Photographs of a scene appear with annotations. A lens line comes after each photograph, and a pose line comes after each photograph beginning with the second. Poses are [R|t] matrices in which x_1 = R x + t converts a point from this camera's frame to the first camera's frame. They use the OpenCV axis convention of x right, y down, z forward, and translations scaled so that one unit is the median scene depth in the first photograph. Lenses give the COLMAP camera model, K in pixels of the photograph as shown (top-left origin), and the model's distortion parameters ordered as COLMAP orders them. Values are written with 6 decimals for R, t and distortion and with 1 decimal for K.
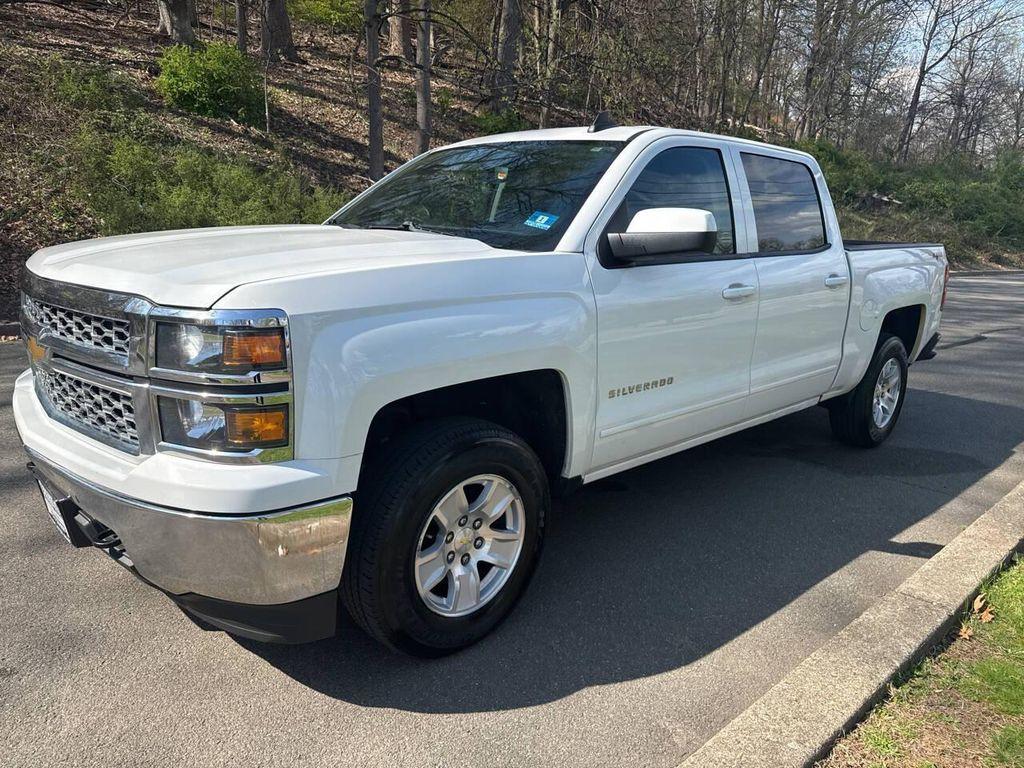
lens RADIAL K [[741.5, 0, 512.6], [0, 741.5, 401.2], [0, 0, 1]] dist [0.029877, -0.037877]
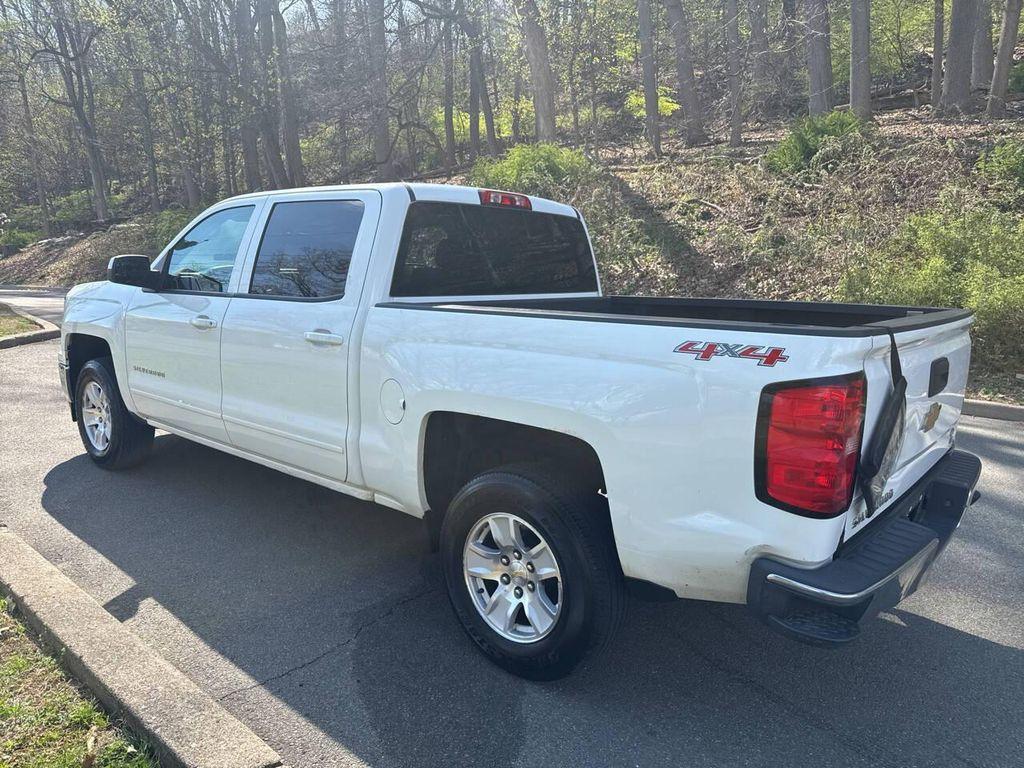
lens RADIAL K [[741.5, 0, 512.6], [0, 741.5, 401.2], [0, 0, 1]] dist [0.029877, -0.037877]
pose [[0.078720, 0.153804, -0.984961, 1.596751], [-0.258363, 0.957416, 0.128853, -0.320547], [0.962835, 0.244334, 0.115105, 1.421954]]
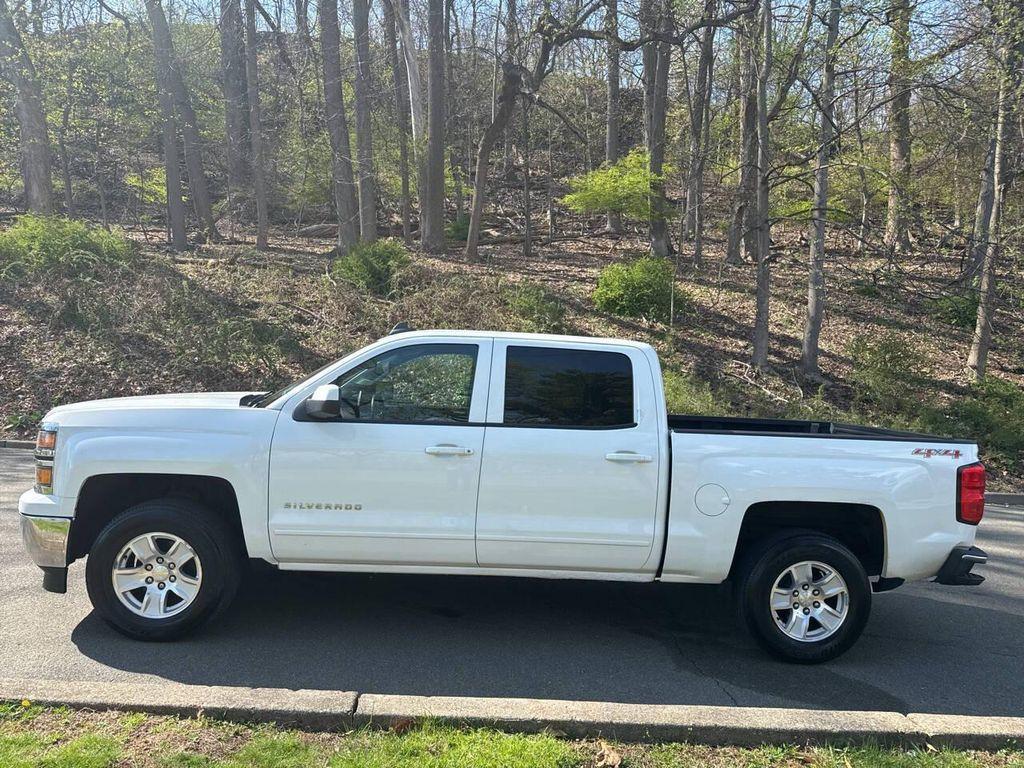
lens RADIAL K [[741.5, 0, 512.6], [0, 741.5, 401.2], [0, 0, 1]] dist [0.029877, -0.037877]
pose [[0.765734, 0.031756, -0.642373, 1.229738], [-0.183779, 0.967940, -0.171221, -0.033820], [0.616342, 0.249165, 0.747020, 0.110513]]
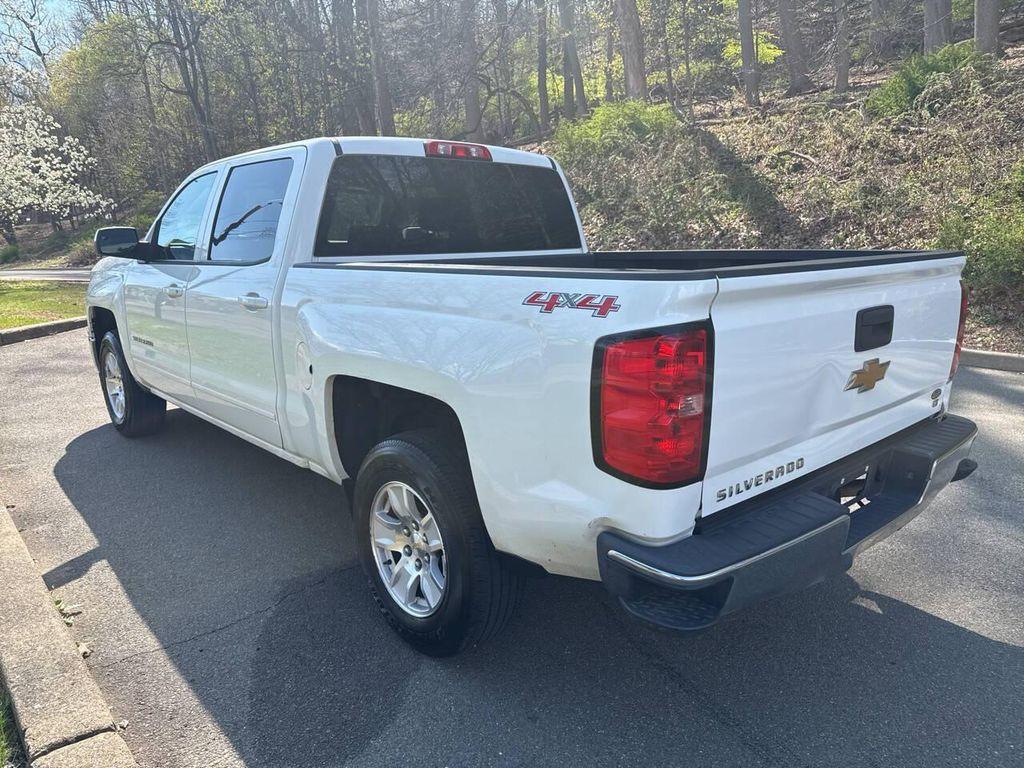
lens RADIAL K [[741.5, 0, 512.6], [0, 741.5, 401.2], [0, 0, 1]] dist [0.029877, -0.037877]
pose [[-0.060392, 0.194059, -0.979129, 1.542698], [-0.227024, 0.952541, 0.202792, -0.361099], [0.972015, 0.234533, -0.013469, 1.656161]]
